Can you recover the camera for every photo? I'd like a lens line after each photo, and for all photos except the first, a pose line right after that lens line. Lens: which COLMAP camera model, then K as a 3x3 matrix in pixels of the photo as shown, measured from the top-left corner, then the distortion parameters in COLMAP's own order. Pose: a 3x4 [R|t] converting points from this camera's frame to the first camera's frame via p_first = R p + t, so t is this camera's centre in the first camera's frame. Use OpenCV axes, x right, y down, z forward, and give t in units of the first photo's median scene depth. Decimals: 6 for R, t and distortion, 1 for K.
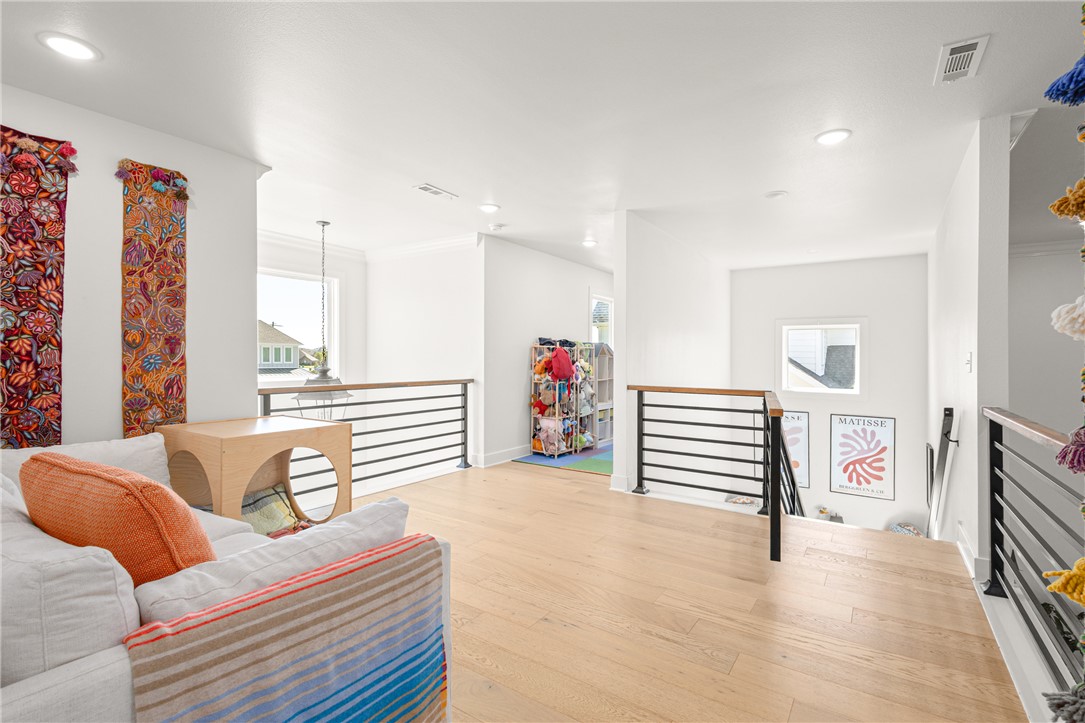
lens RADIAL K [[501.2, 0, 543.7], [0, 501.2, 358.1], [0, 0, 1]] dist [0.003459, -0.000280]
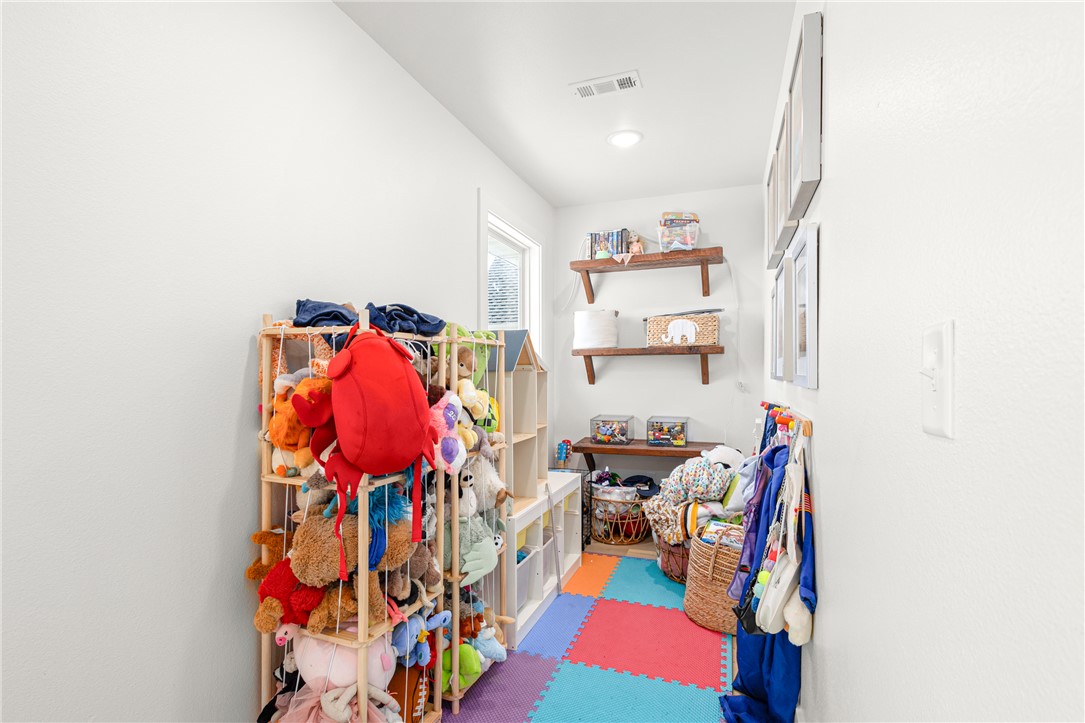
lens RADIAL K [[501.2, 0, 543.7], [0, 501.2, 358.1], [0, 0, 1]] dist [0.003459, -0.000280]
pose [[0.966945, -0.007904, 0.254862, 0.047532], [0.014234, 0.999634, -0.022999, -0.003365], [-0.254587, 0.025866, 0.966704, 0.732835]]
